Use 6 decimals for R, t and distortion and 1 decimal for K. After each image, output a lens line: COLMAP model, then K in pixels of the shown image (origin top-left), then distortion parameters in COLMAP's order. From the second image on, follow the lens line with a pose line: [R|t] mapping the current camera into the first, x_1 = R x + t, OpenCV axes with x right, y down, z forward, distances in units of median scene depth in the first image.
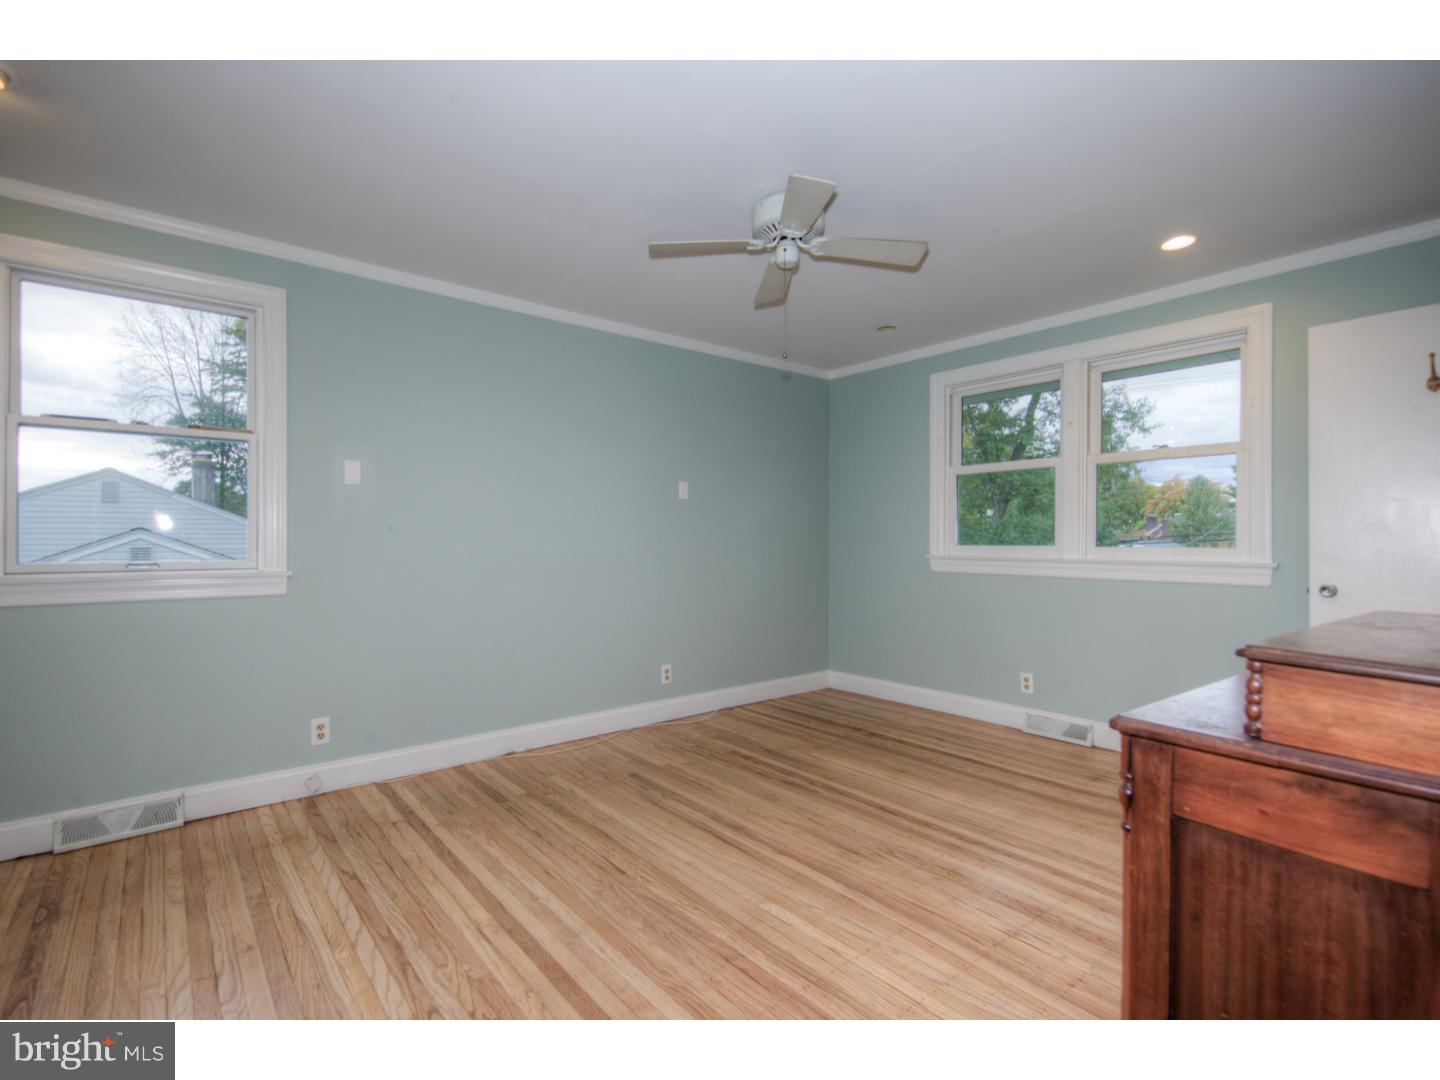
lens RADIAL K [[695.8, 0, 722.1], [0, 695.8, 537.4], [0, 0, 1]] dist [0.015335, -0.000221]
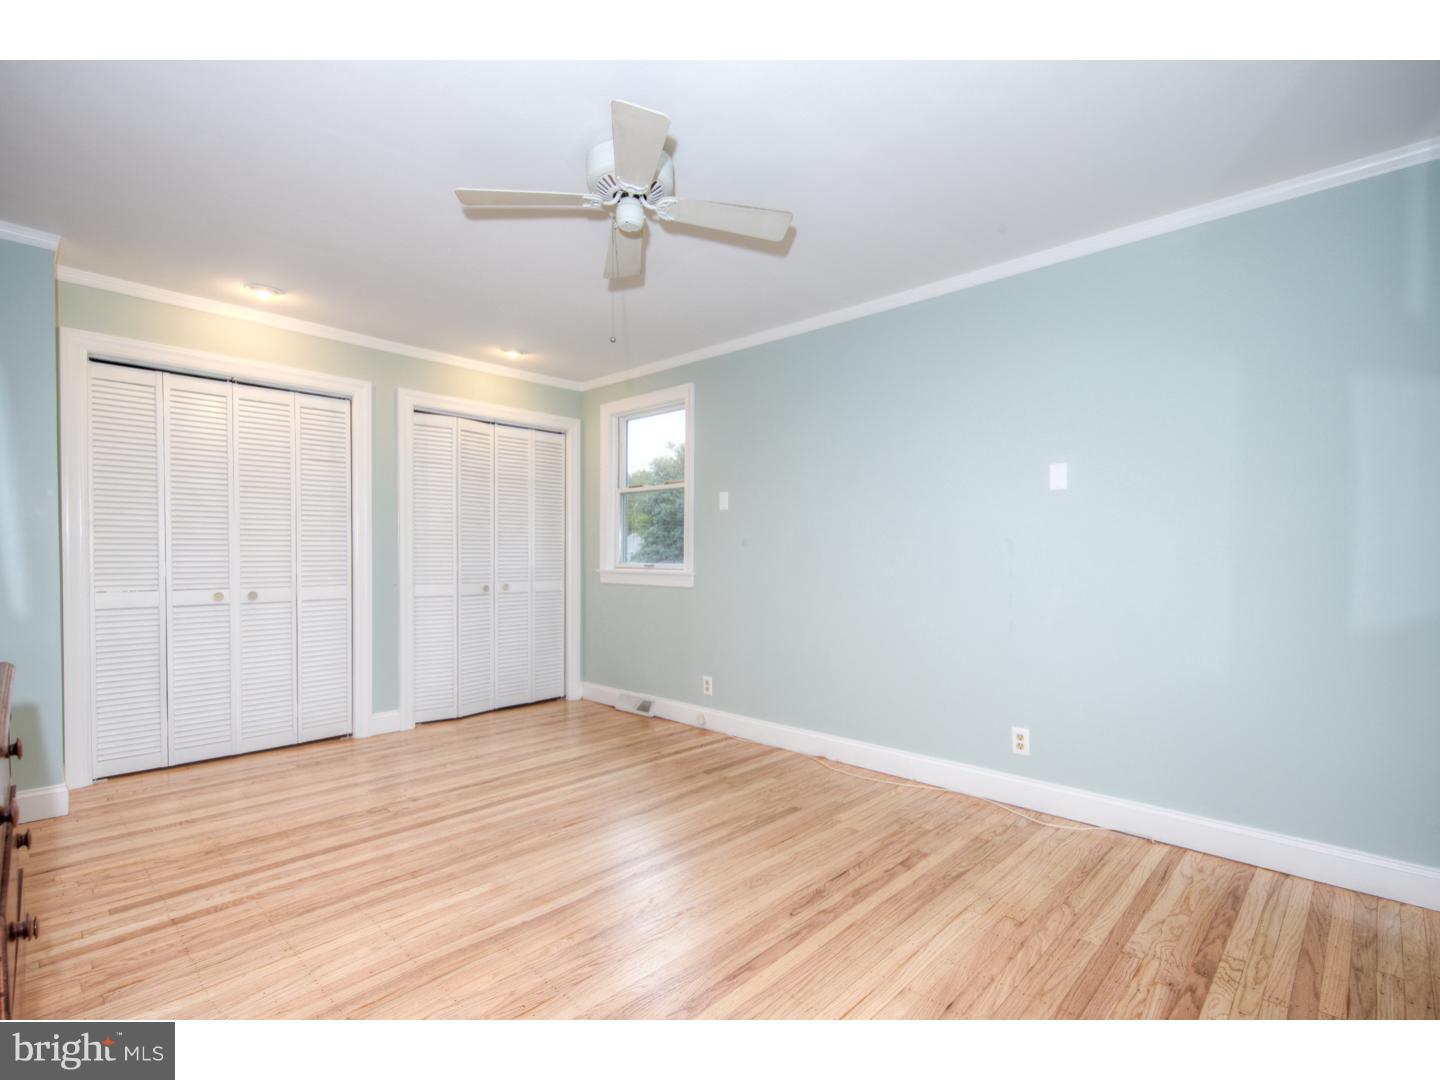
lens RADIAL K [[695.8, 0, 721.0], [0, 695.8, 550.2], [0, 0, 1]] dist [0.015335, -0.000221]
pose [[0.106437, -0.003154, -0.994314, 0.820262], [0.001640, 0.999994, -0.002997, 0.007150], [0.994318, -0.001312, 0.106441, 0.862274]]
